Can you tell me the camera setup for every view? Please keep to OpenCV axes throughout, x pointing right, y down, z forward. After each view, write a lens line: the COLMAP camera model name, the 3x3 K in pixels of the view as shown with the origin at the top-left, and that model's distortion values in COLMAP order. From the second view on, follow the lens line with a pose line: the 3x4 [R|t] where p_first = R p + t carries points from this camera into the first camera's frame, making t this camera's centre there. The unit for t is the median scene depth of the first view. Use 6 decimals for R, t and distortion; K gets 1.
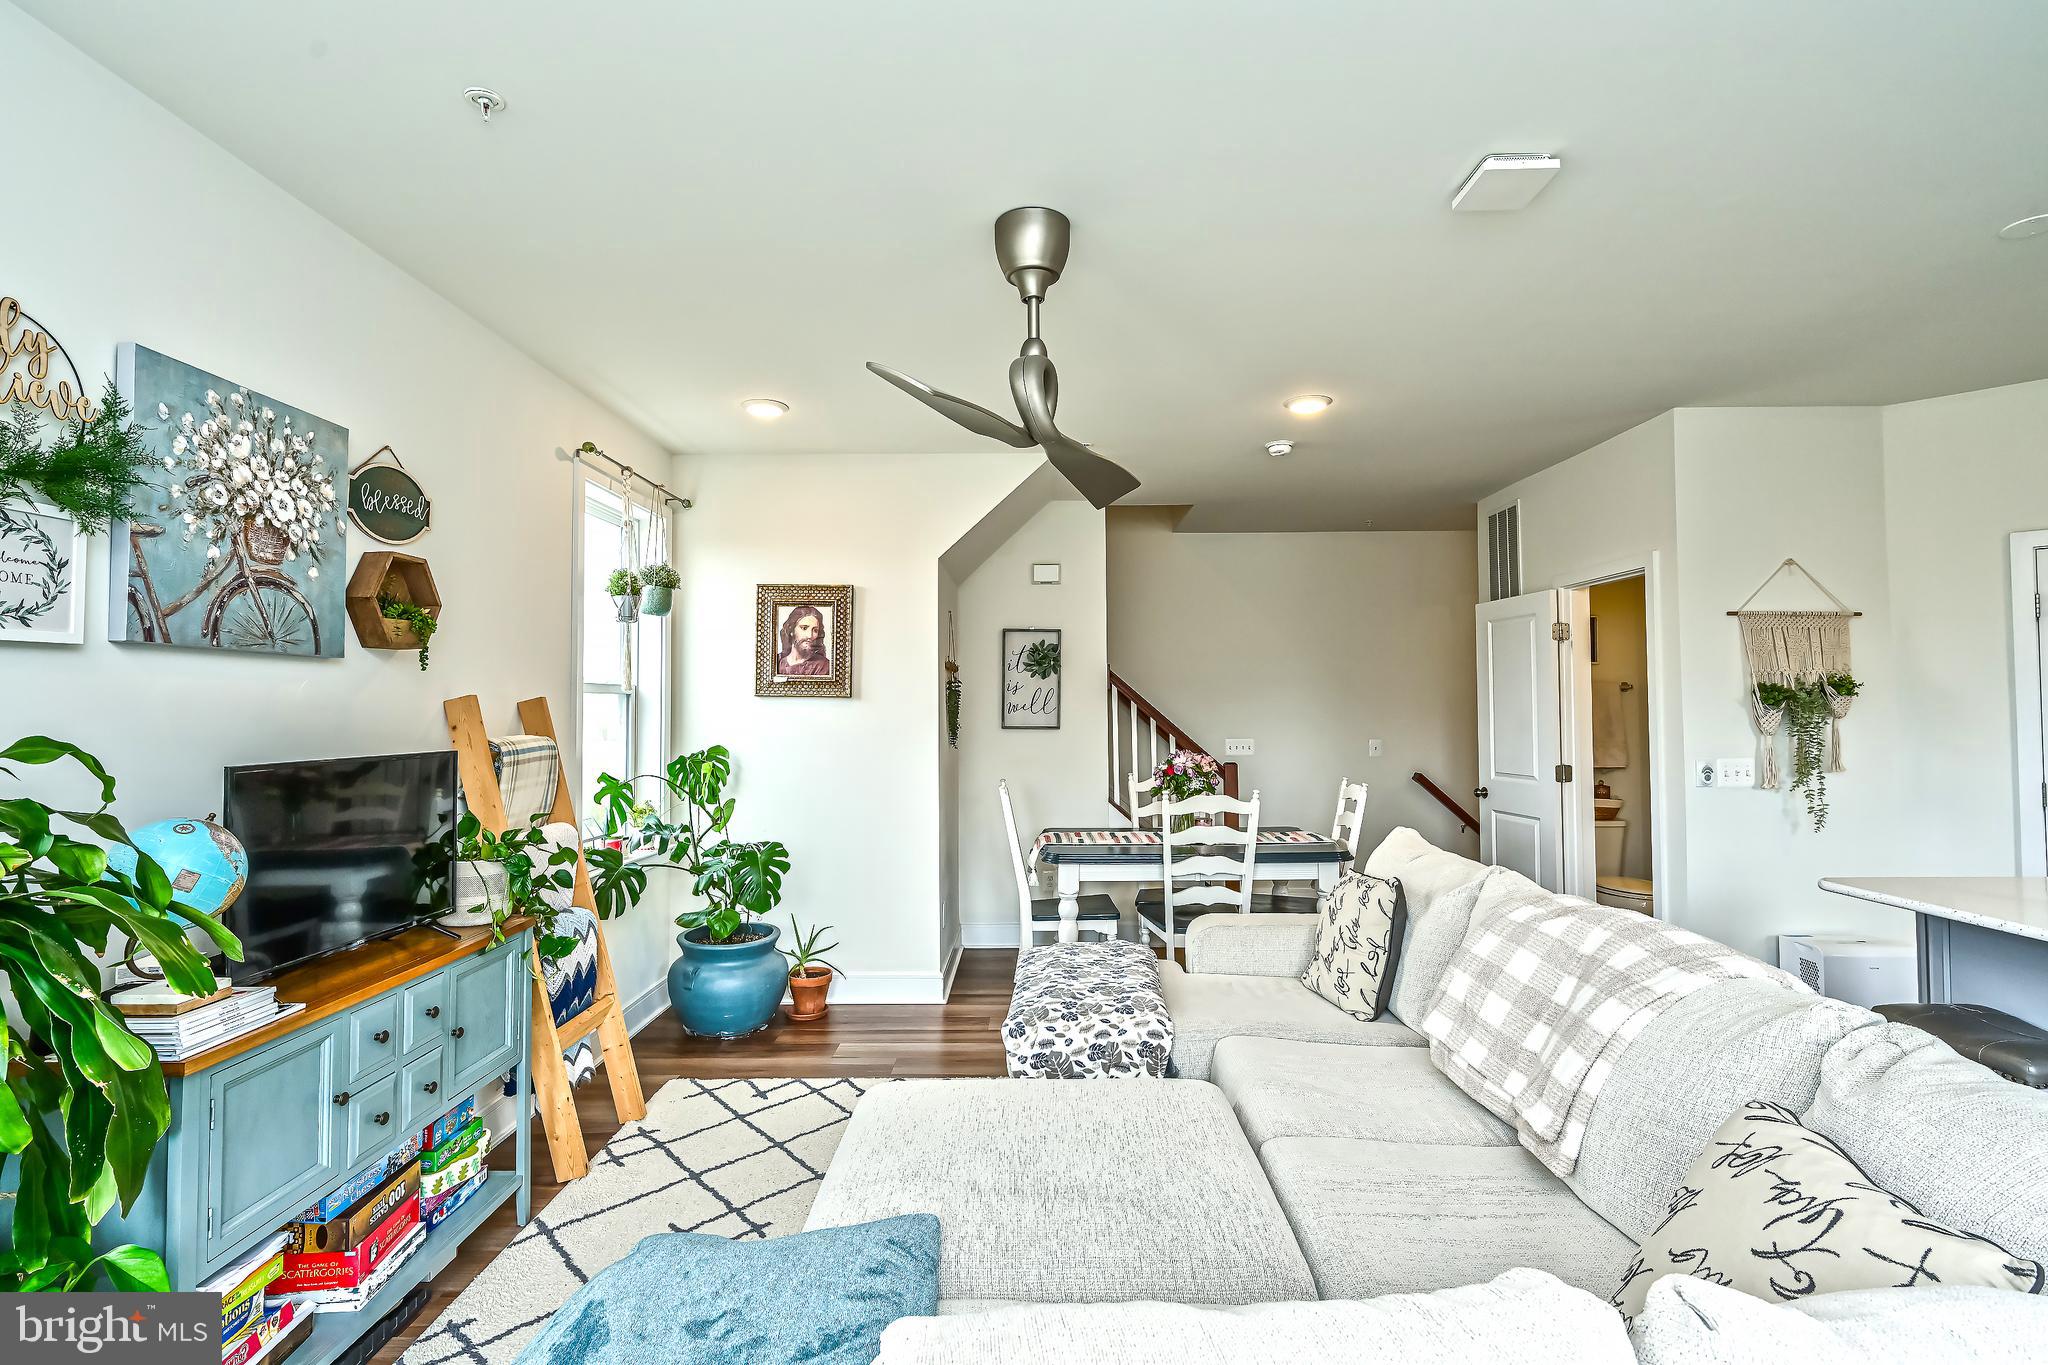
lens RADIAL K [[960.4, 0, 1030.3], [0, 960.4, 684.3], [0, 0, 1]] dist [0.000171, -0.000937]
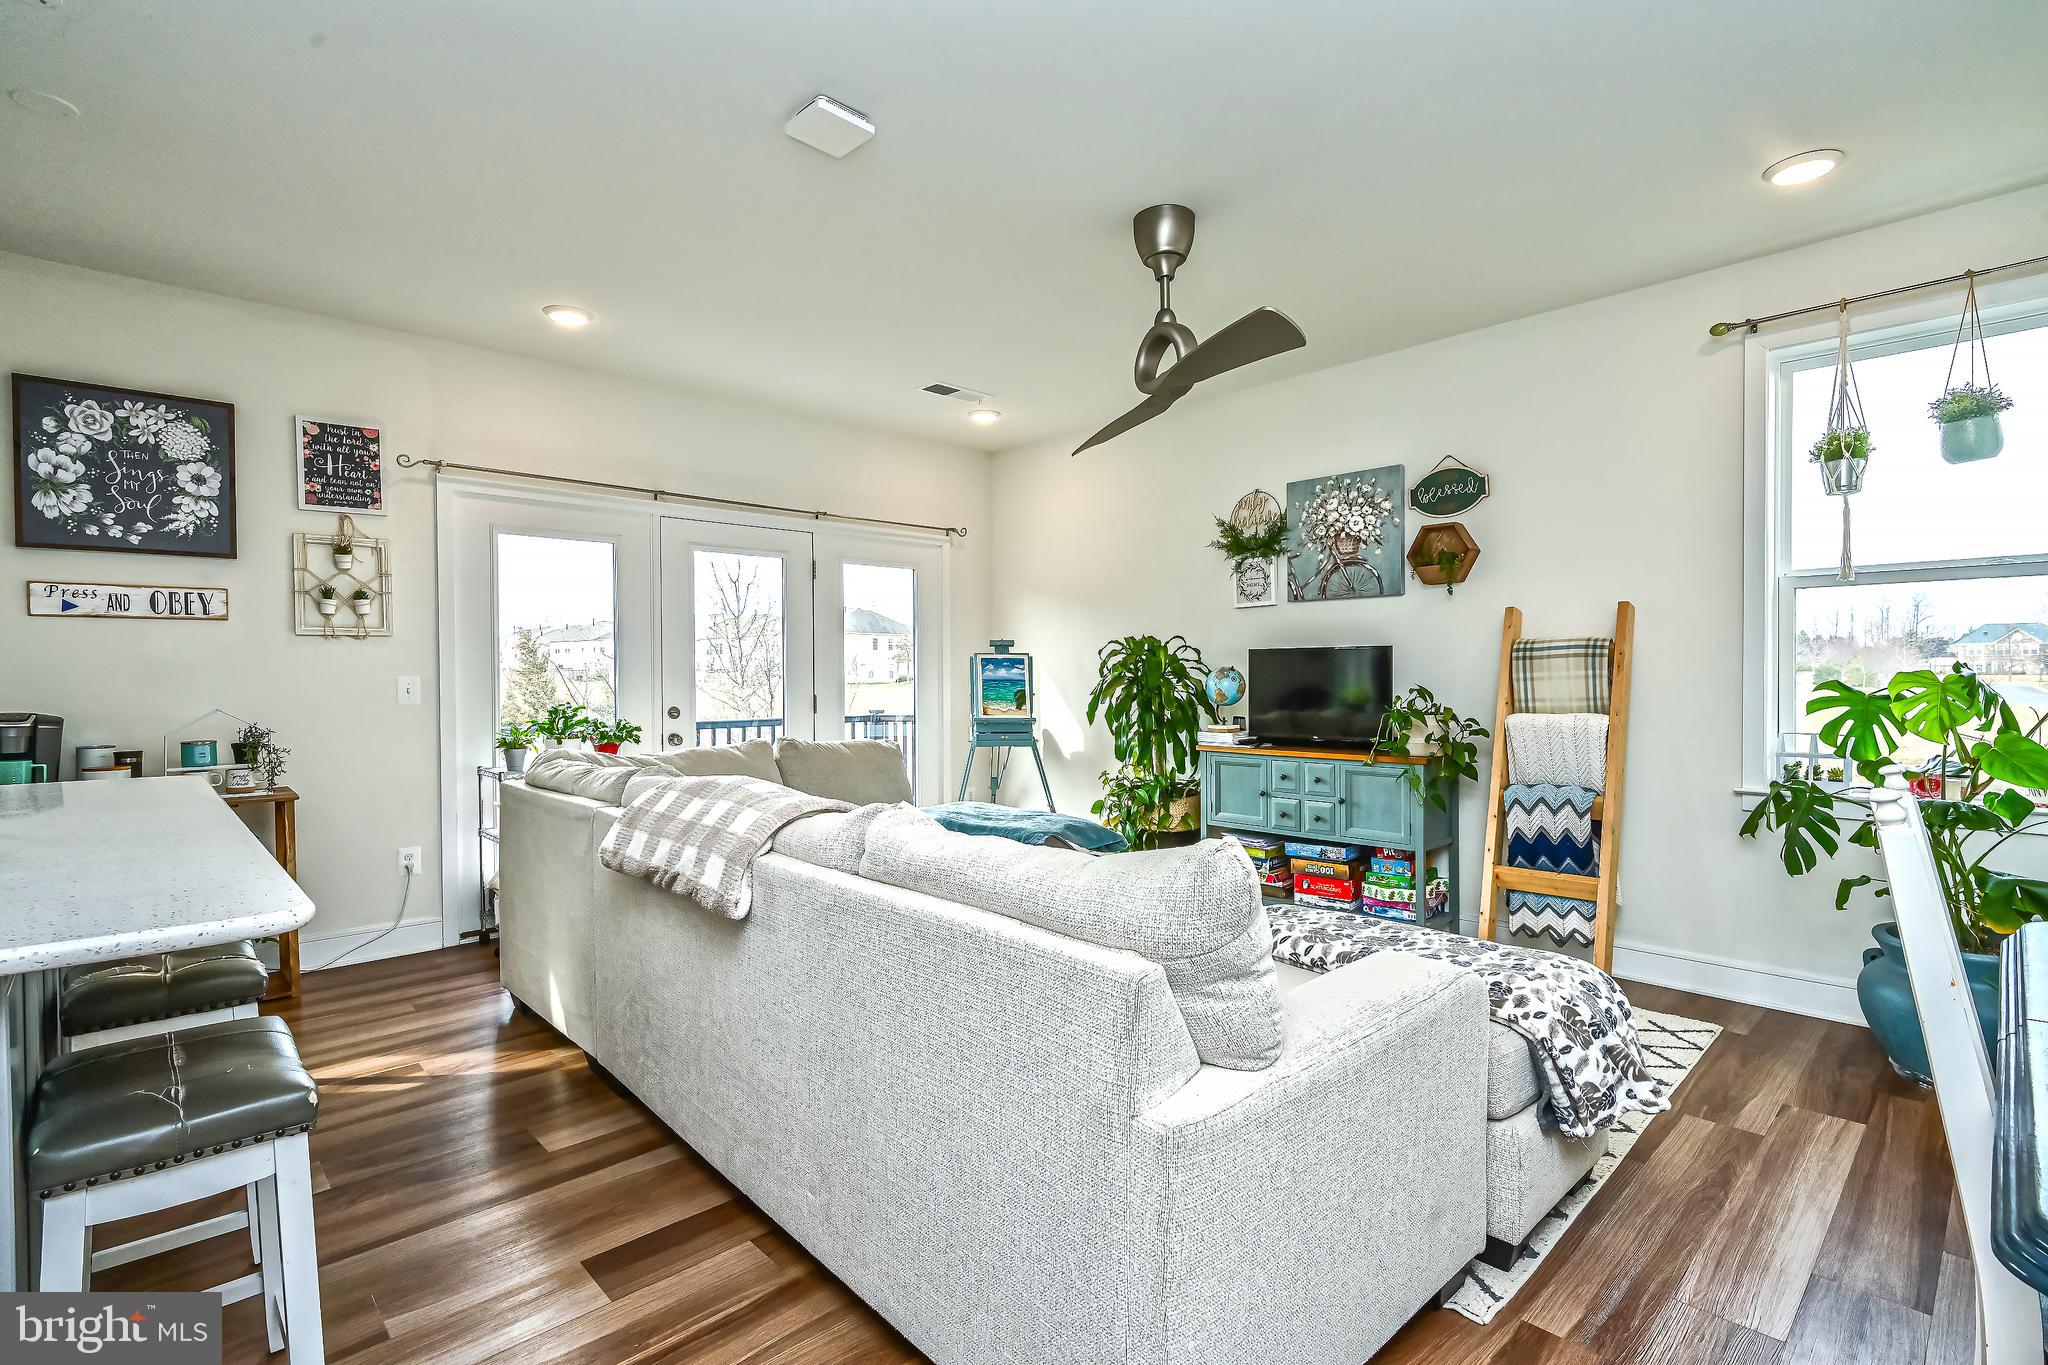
lens RADIAL K [[960.4, 0, 1010.1], [0, 960.4, 688.6], [0, 0, 1]] dist [0.000171, -0.000937]
pose [[-0.722505, 0.017273, -0.691150, 0.645960], [0.025848, 0.999664, -0.002037, 0.082124], [0.690883, -0.019336, -0.722708, 1.105512]]
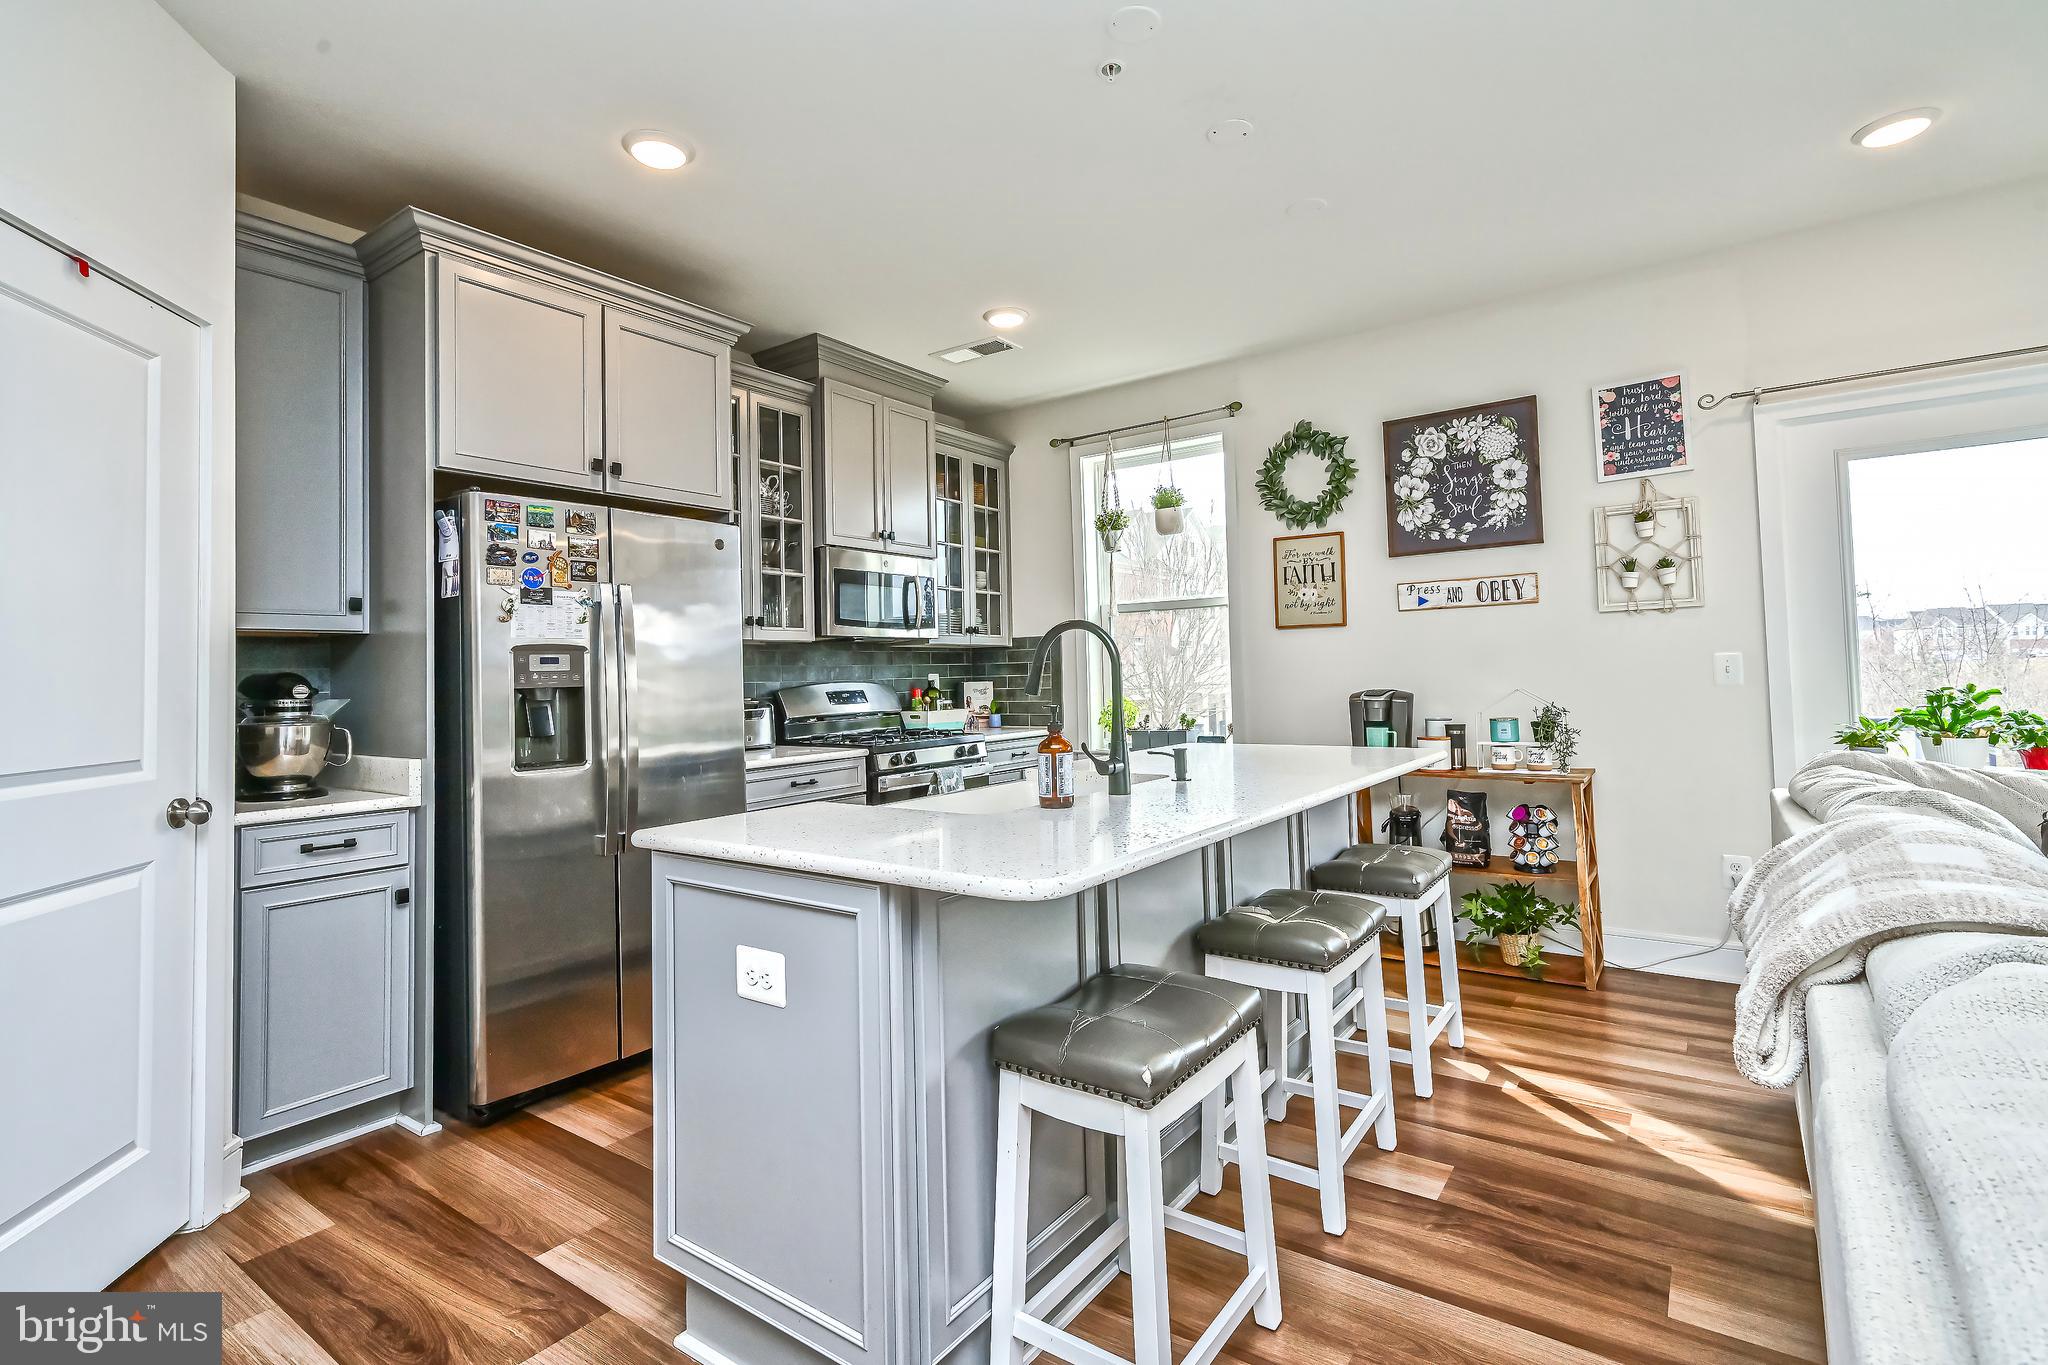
lens RADIAL K [[960.4, 0, 1021.2], [0, 960.4, 639.2], [0, 0, 1]] dist [0.000171, -0.000937]
pose [[-0.816261, 0.046434, 0.575814, 0.414606], [0.012321, 0.997937, -0.063008, 0.085563], [-0.577552, -0.044337, -0.815149, 0.995282]]
